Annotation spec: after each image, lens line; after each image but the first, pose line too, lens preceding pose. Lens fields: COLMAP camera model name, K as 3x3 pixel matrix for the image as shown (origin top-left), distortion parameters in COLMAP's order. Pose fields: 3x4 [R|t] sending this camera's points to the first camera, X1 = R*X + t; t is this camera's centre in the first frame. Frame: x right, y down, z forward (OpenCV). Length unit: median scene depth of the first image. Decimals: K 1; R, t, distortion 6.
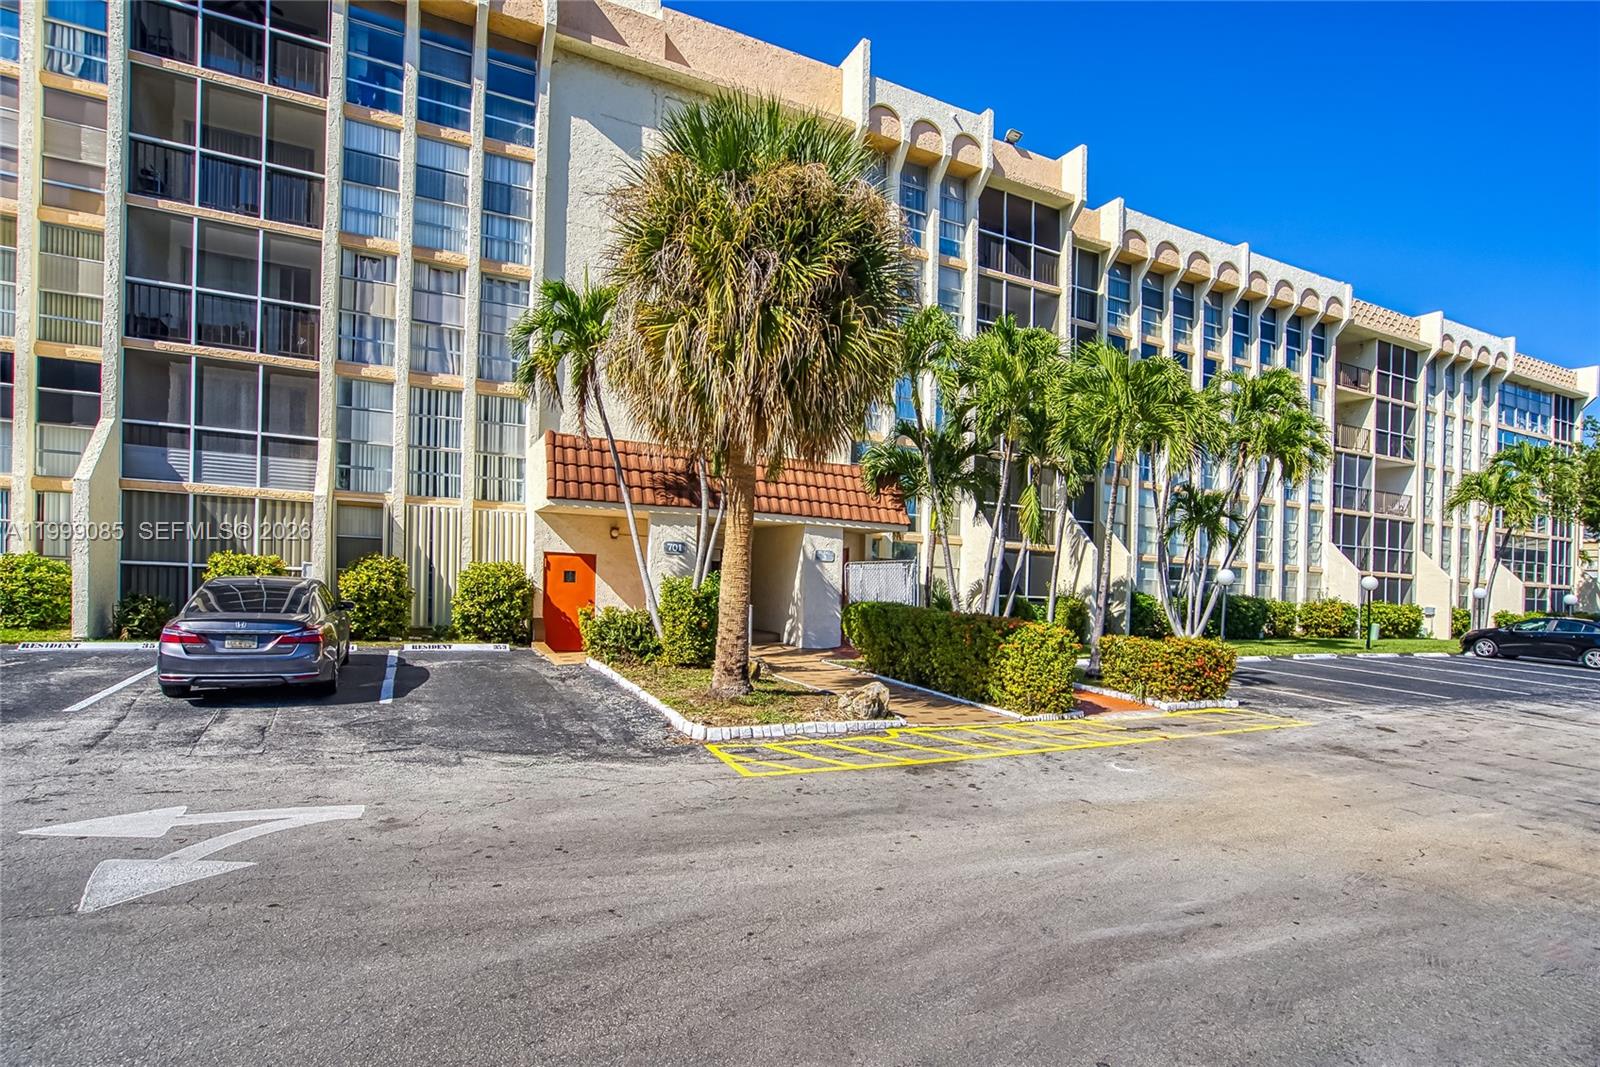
lens RADIAL K [[792.6, 0, 800.1], [0, 792.6, 565.5], [0, 0, 1]] dist [0.000802, -0.000017]
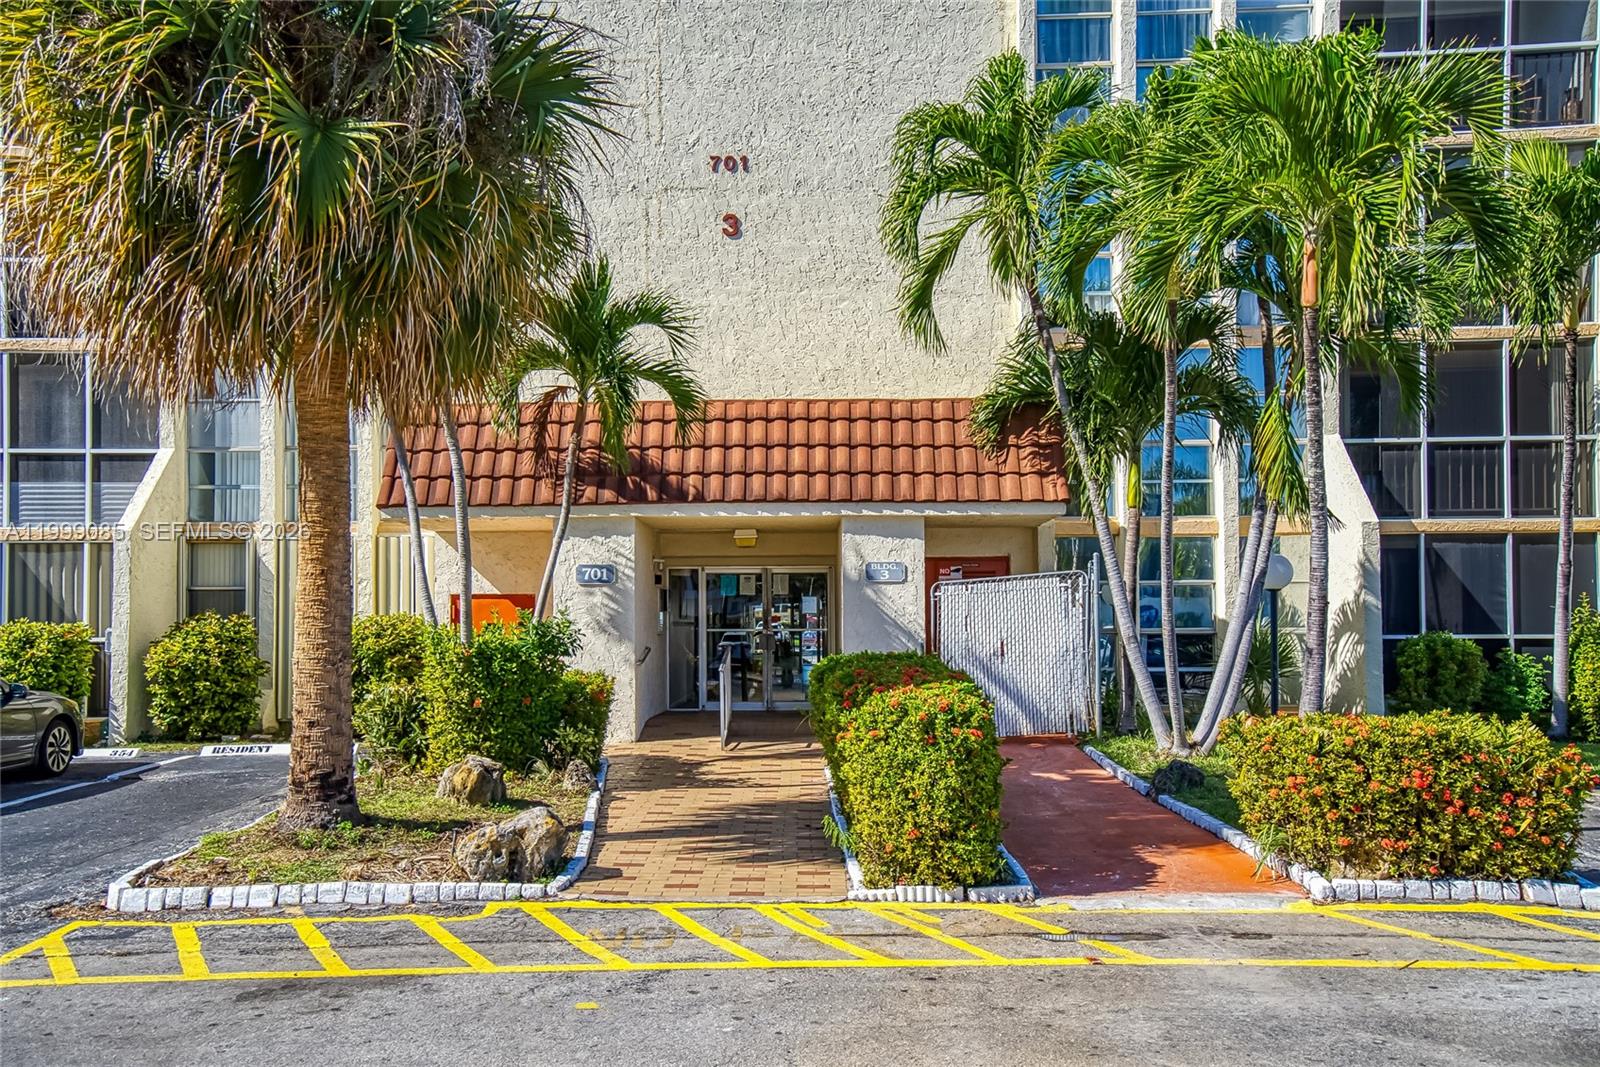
lens RADIAL K [[1361.6, 0, 800.0], [0, 1361.6, 533.5], [0, 0, 1]] dist [0.121101, 0.003676]
pose [[0.885498, -0.074738, -0.458594, 0.439915], [0.048512, 0.996456, -0.068724, 0.023899], [0.462105, 0.038608, 0.885985, 0.173802]]
